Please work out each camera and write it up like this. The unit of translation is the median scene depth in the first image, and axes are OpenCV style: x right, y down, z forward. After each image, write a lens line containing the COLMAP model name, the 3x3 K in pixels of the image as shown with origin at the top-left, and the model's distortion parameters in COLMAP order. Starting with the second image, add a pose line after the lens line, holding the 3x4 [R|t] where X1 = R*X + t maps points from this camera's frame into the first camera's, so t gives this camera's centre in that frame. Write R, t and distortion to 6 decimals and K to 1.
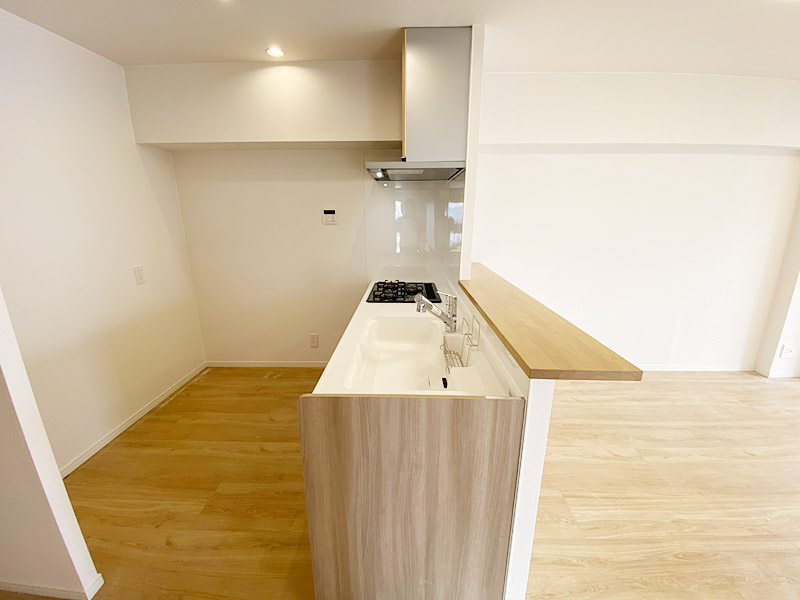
lens RADIAL K [[325.7, 0, 401.7], [0, 325.7, 301.4], [0, 0, 1]] dist [0.009549, -0.014579]
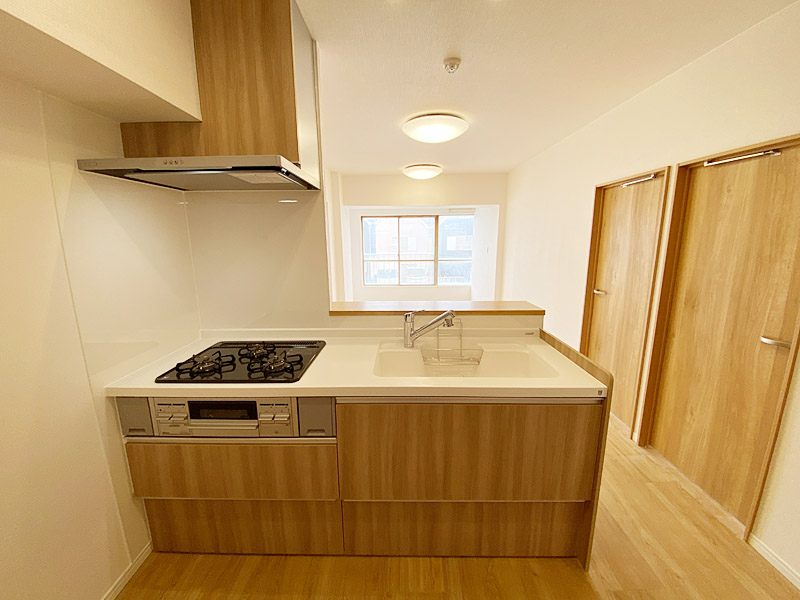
lens RADIAL K [[325.7, 0, 394.5], [0, 325.7, 301.3], [0, 0, 1]] dist [0.009549, -0.014579]
pose [[-0.008670, -0.186408, 0.982434, -0.619814], [0.271884, 0.945019, 0.181708, -0.183177], [-0.962291, 0.268684, 0.042488, 0.690031]]
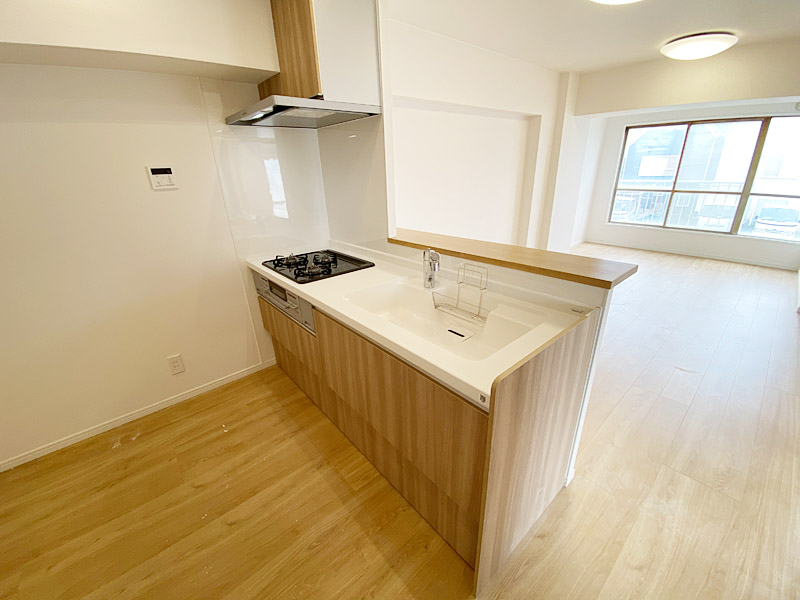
lens RADIAL K [[325.7, 0, 397.9], [0, 325.7, 301.4], [0, 0, 1]] dist [0.009549, -0.014579]
pose [[0.741497, -0.274158, 0.612388, -0.392669], [0.205438, 0.961643, 0.181765, -0.047721], [-0.638730, -0.008970, 0.769378, 0.208592]]
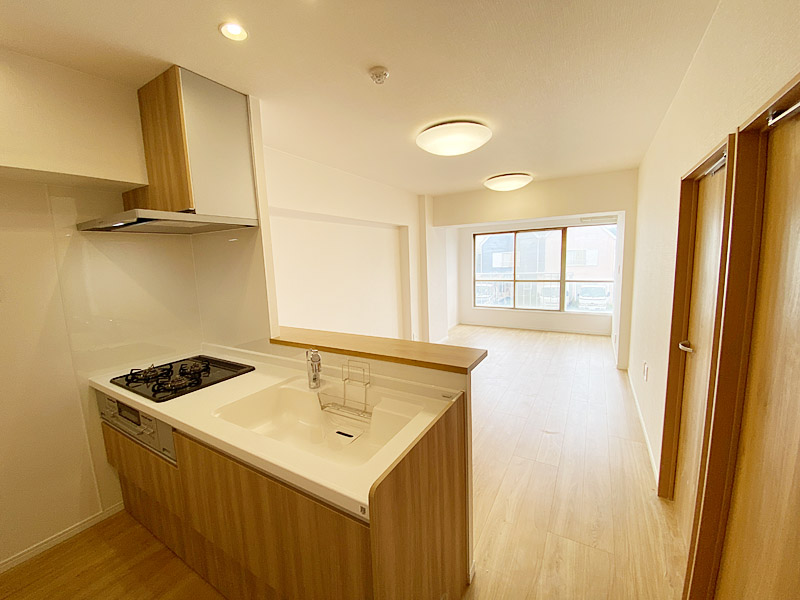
lens RADIAL K [[325.7, 0, 399.4], [0, 325.7, 299.3], [0, 0, 1]] dist [0.009549, -0.014579]
pose [[0.492451, -0.125274, 0.861277, -0.384049], [0.260156, 0.965531, -0.008311, -0.063842], [-0.830548, 0.228160, 0.508067, 0.163294]]
